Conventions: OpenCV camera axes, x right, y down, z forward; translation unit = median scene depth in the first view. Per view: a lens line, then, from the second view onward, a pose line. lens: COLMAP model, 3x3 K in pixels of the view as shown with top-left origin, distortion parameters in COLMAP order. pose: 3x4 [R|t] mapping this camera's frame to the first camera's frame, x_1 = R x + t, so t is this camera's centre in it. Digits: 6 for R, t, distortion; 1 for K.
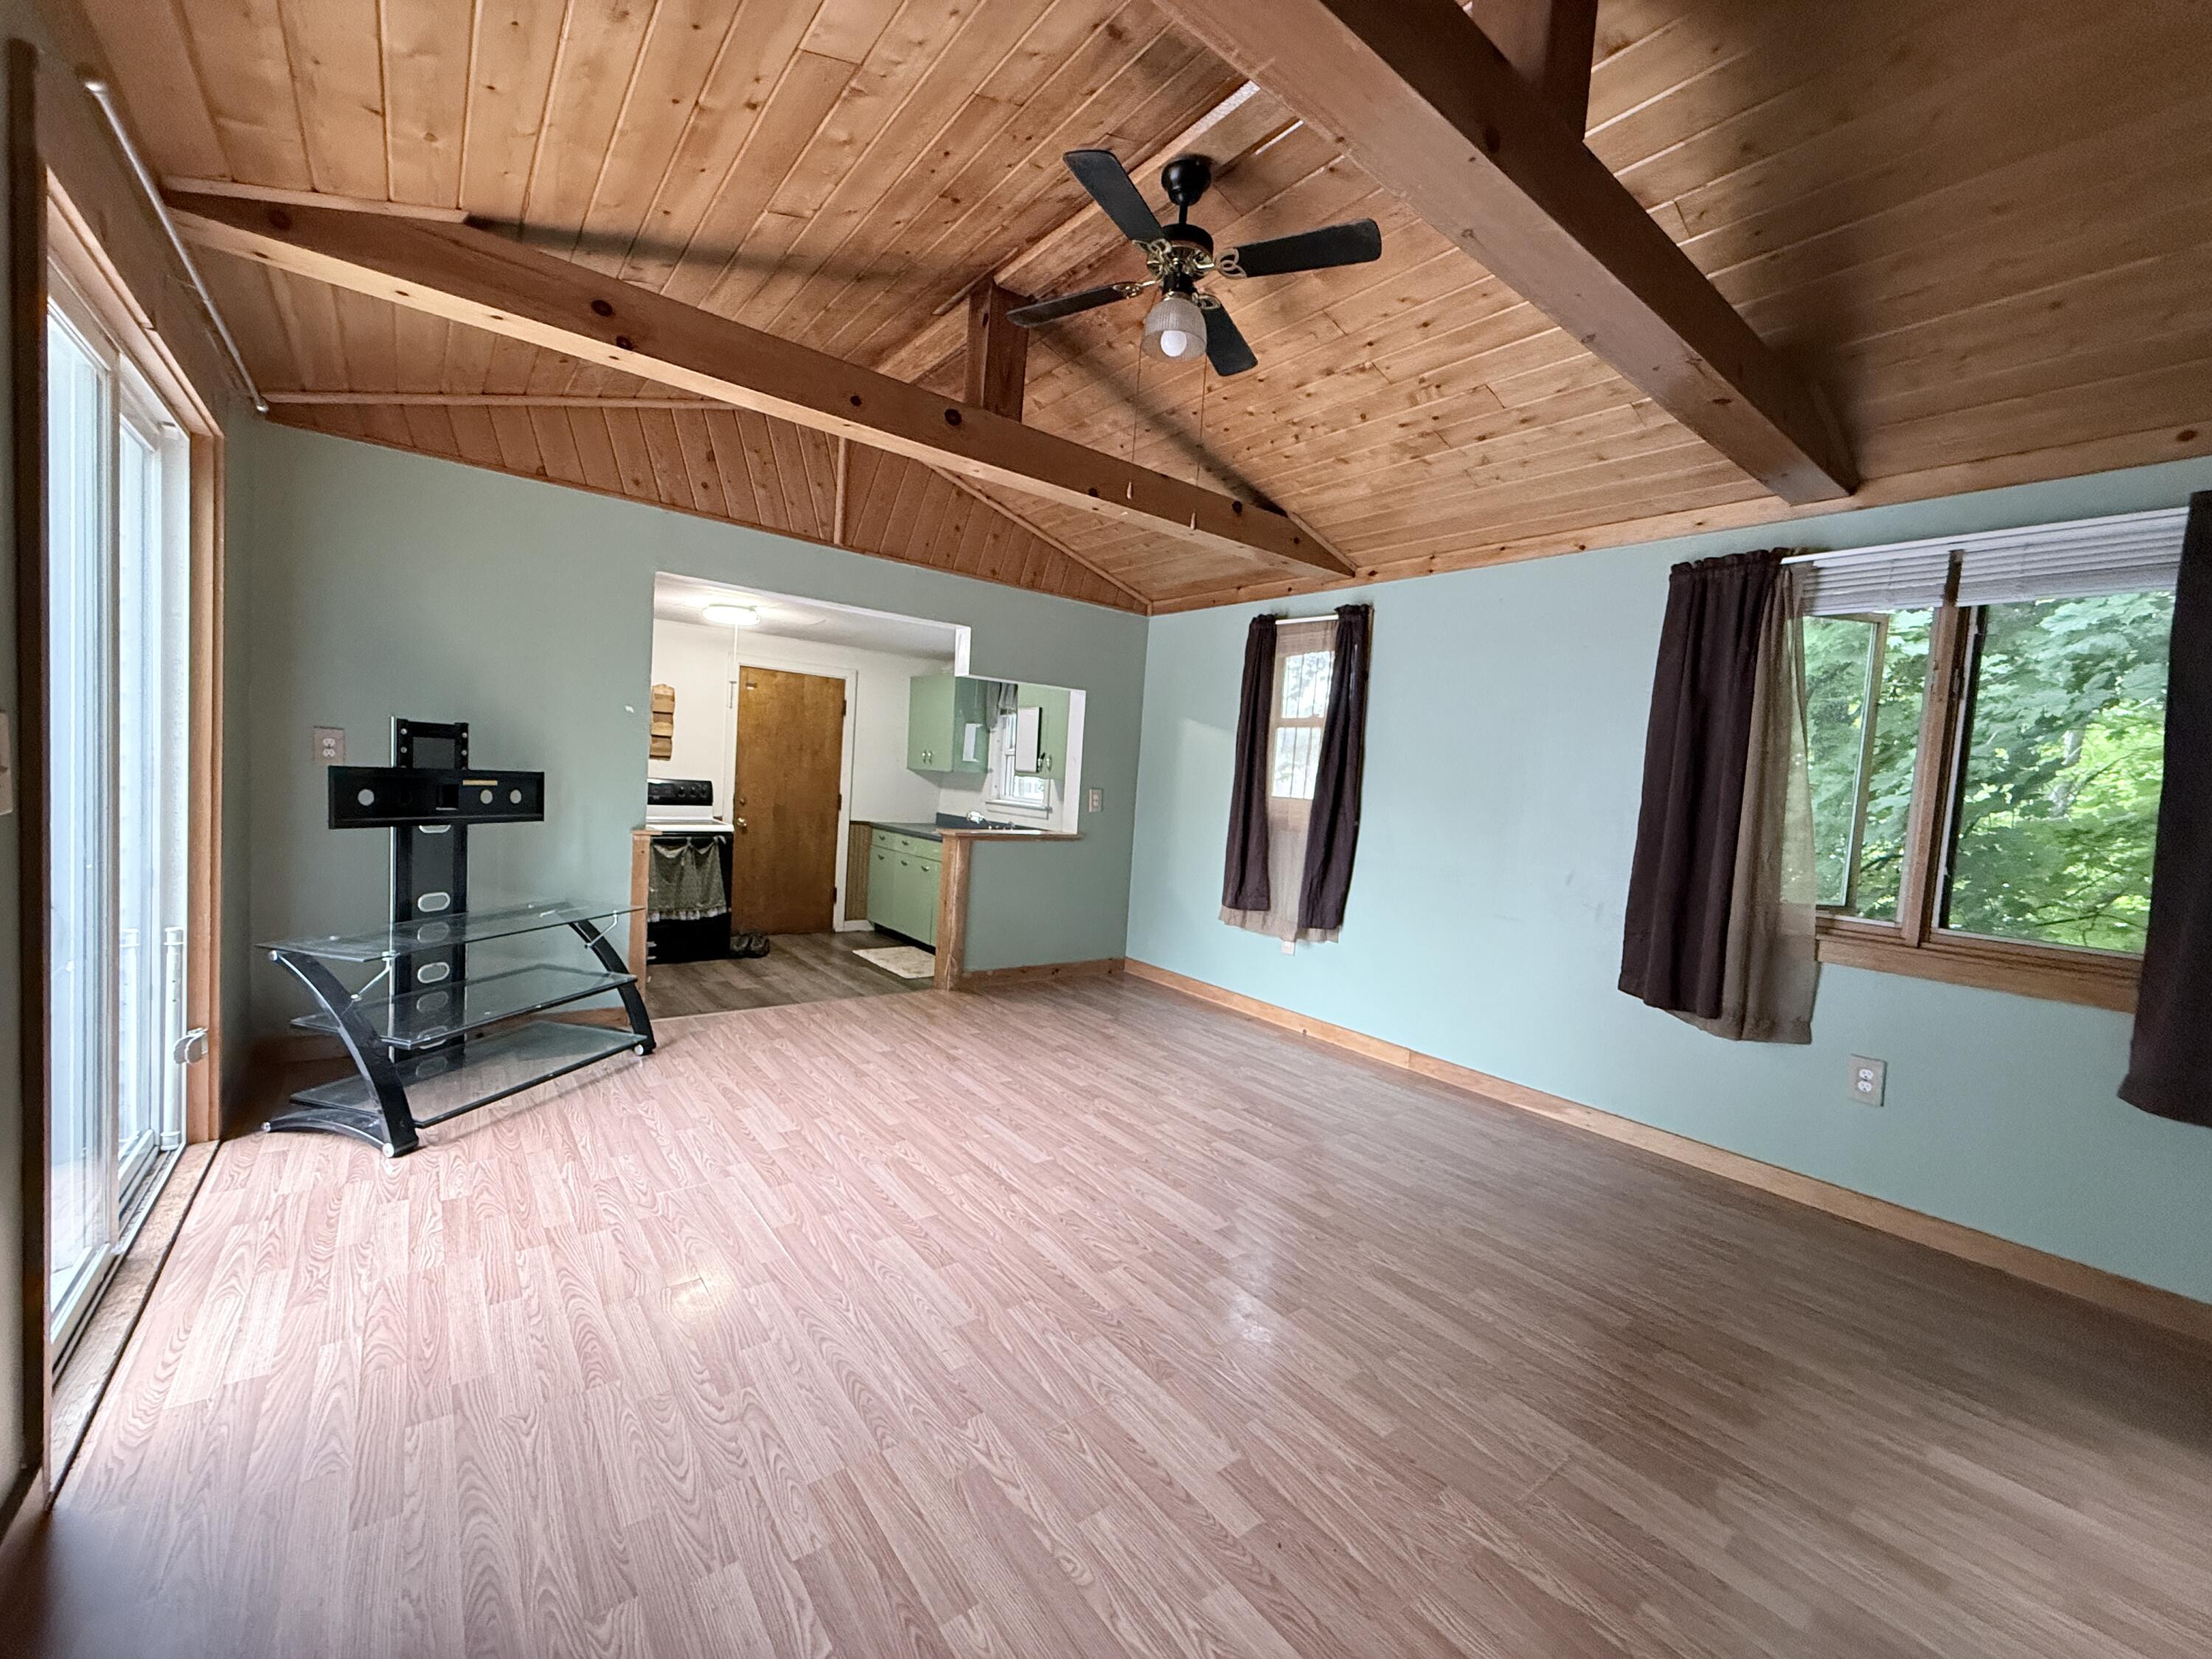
lens RADIAL K [[882.9, 0, 1093.9], [0, 882.9, 827.3], [0, 0, 1]] dist [0.000450, 0.000401]
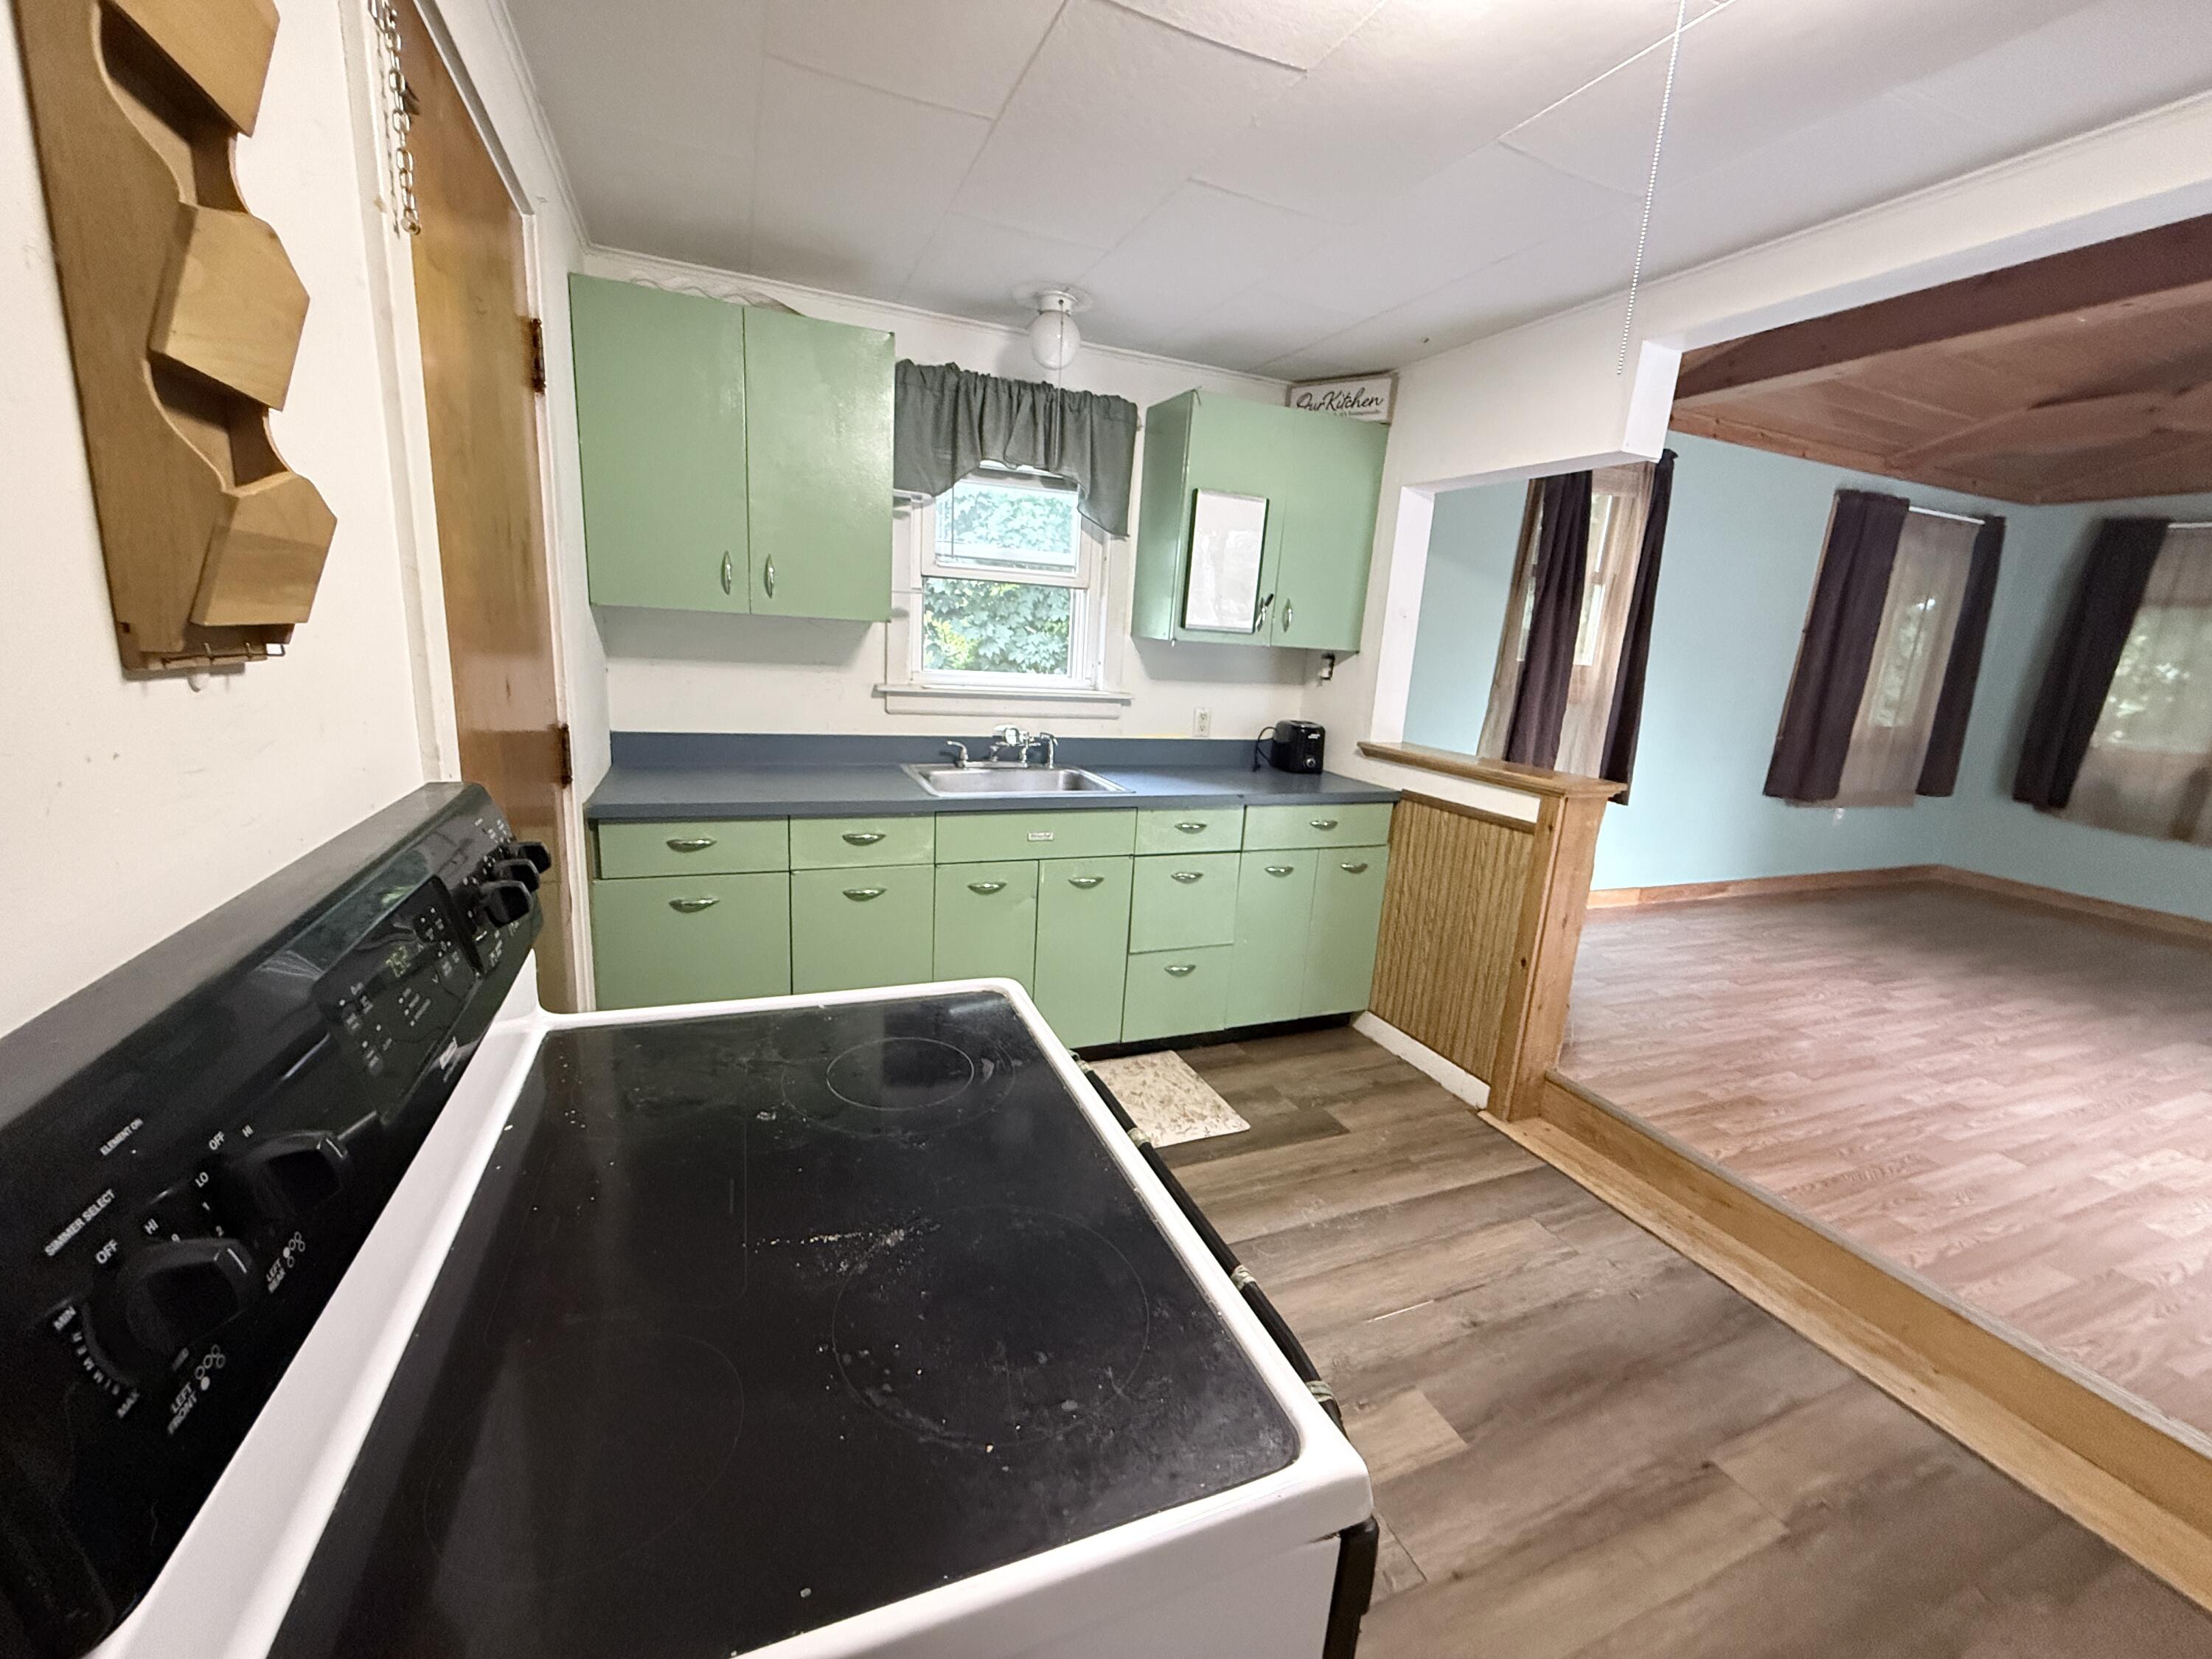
lens RADIAL K [[882.9, 0, 1102.9], [0, 882.9, 827.7], [0, 0, 1]] dist [0.000450, 0.000401]
pose [[0.262949, -0.256414, 0.930113, -0.908761], [0.010959, 0.964769, 0.262870, -0.136556], [-0.964747, -0.058928, 0.256495, 1.455995]]
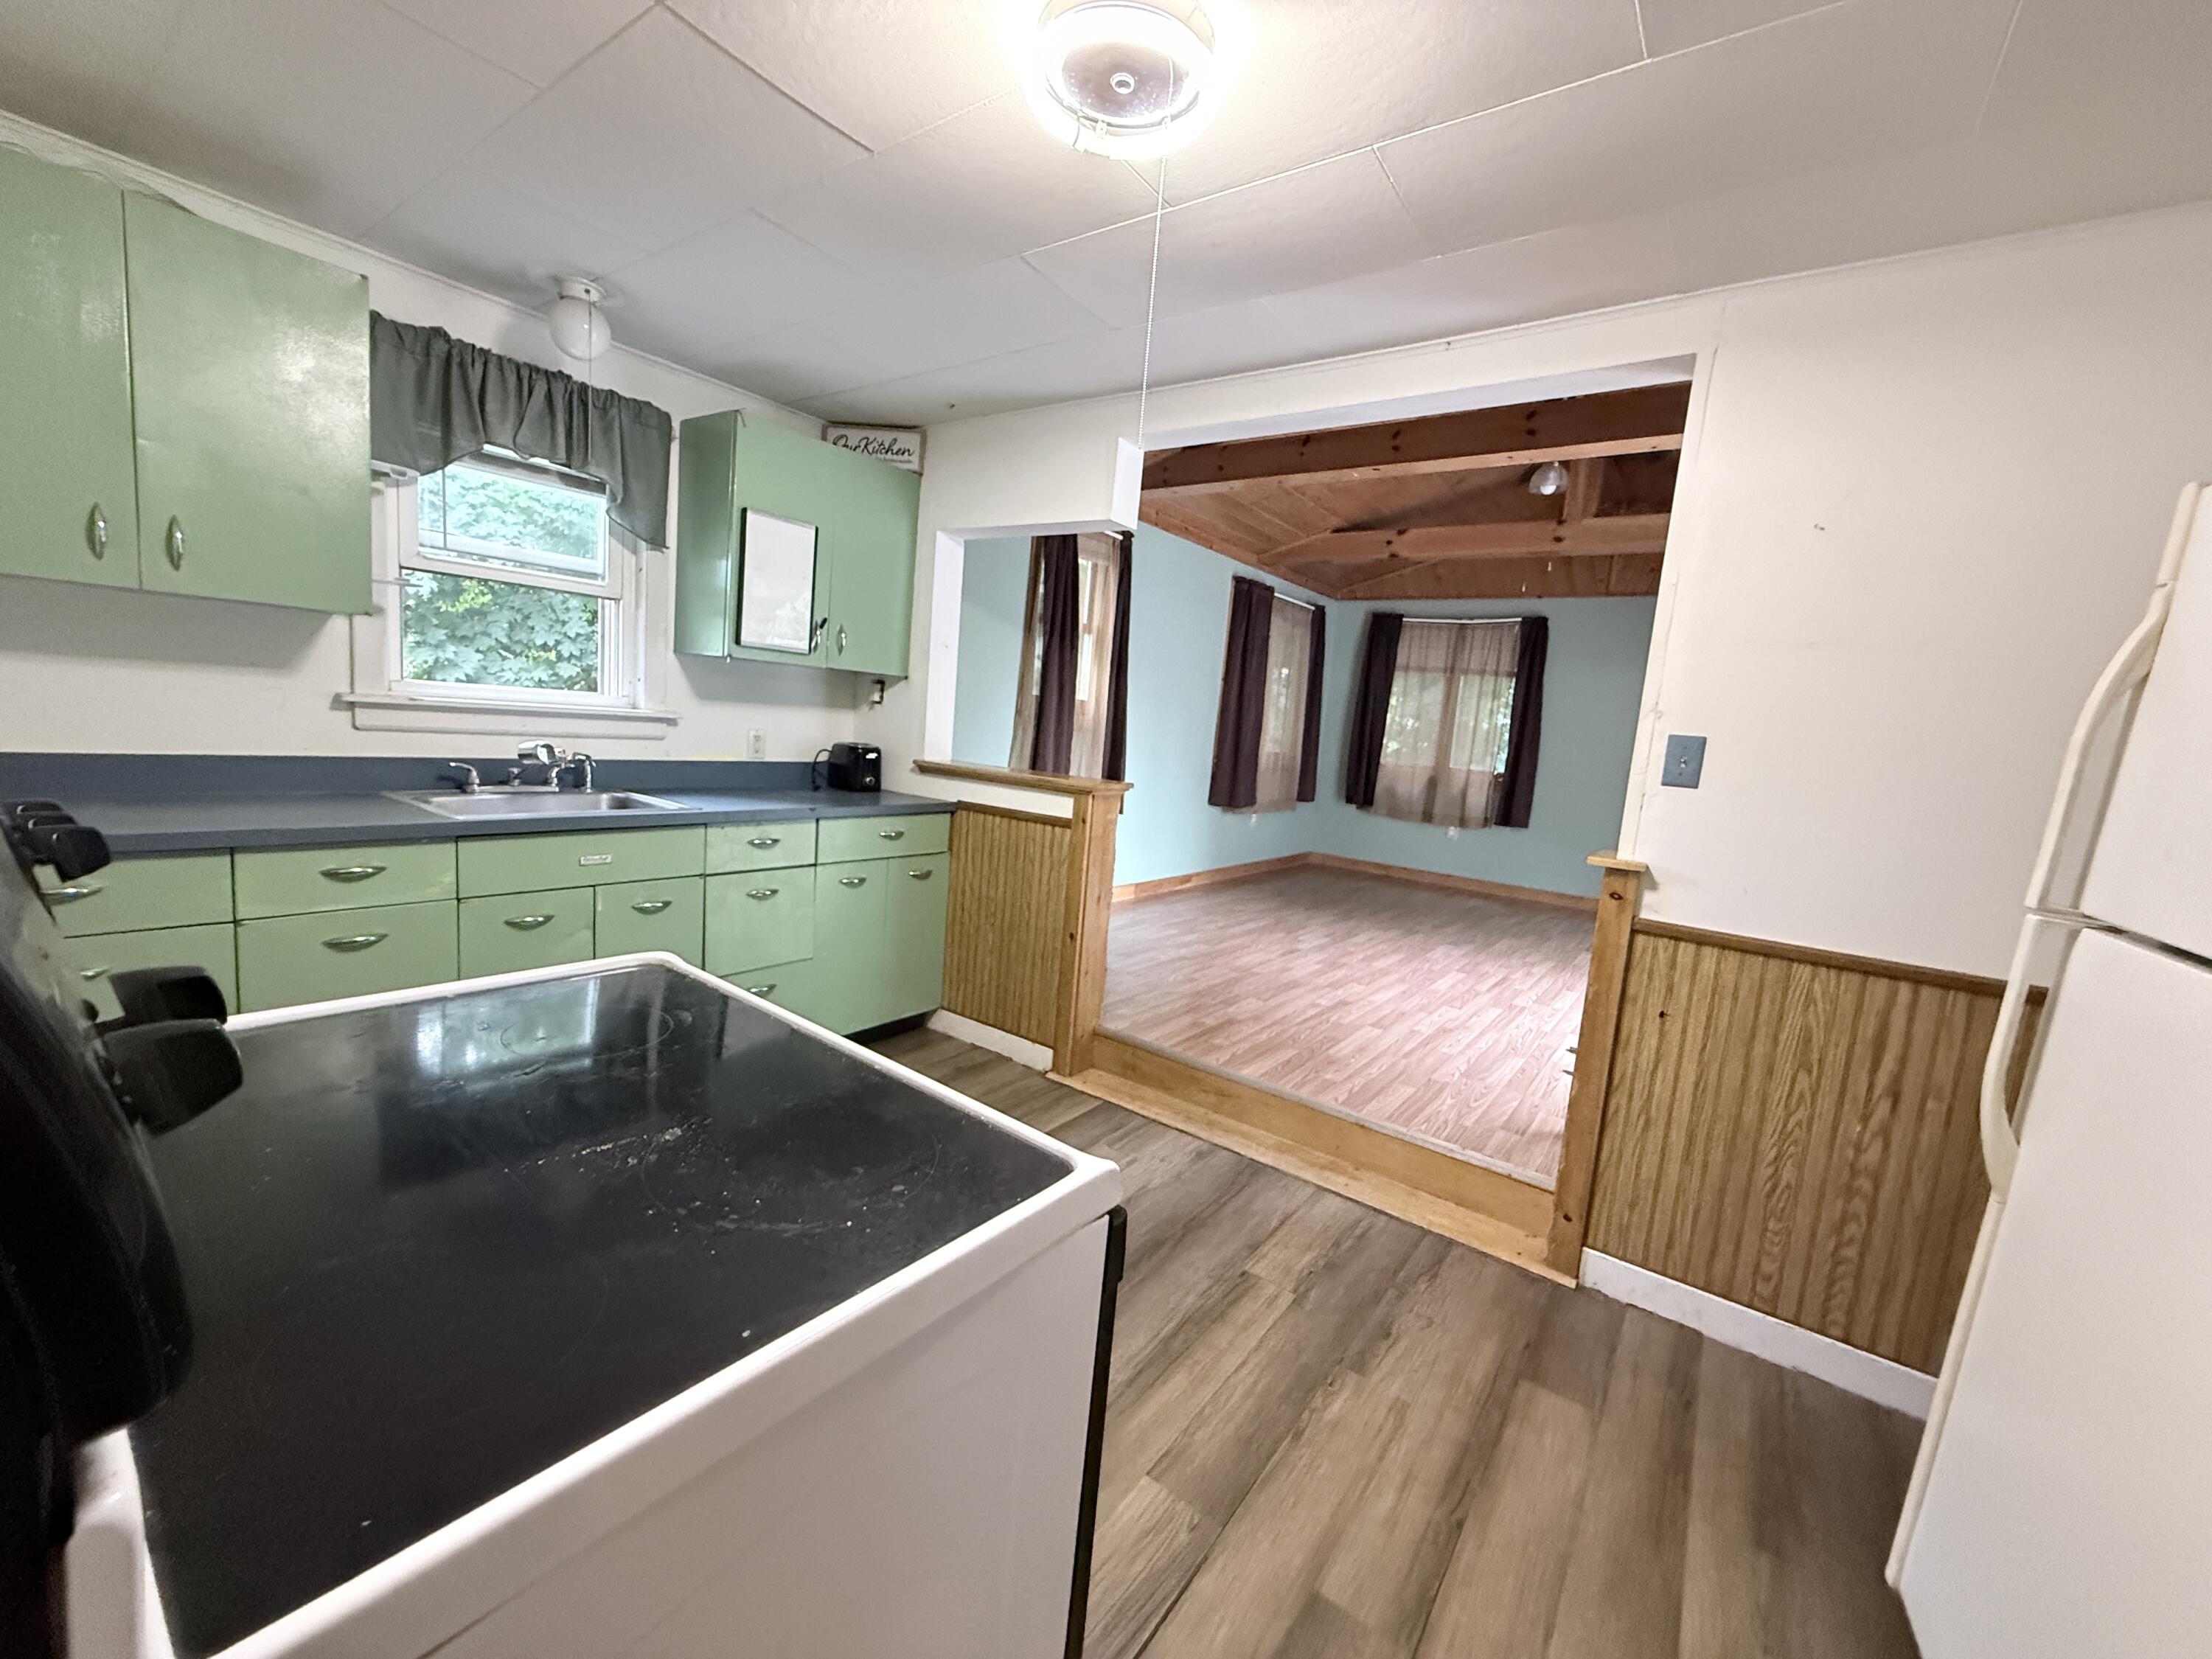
lens RADIAL K [[882.9, 0, 1102.5], [0, 882.9, 829.0], [0, 0, 1]] dist [0.000450, 0.000401]
pose [[-0.268342, -0.205212, 0.941212, -0.962905], [-0.045220, 0.978653, 0.200483, -0.113318], [-0.962262, 0.011236, -0.271894, 1.501976]]
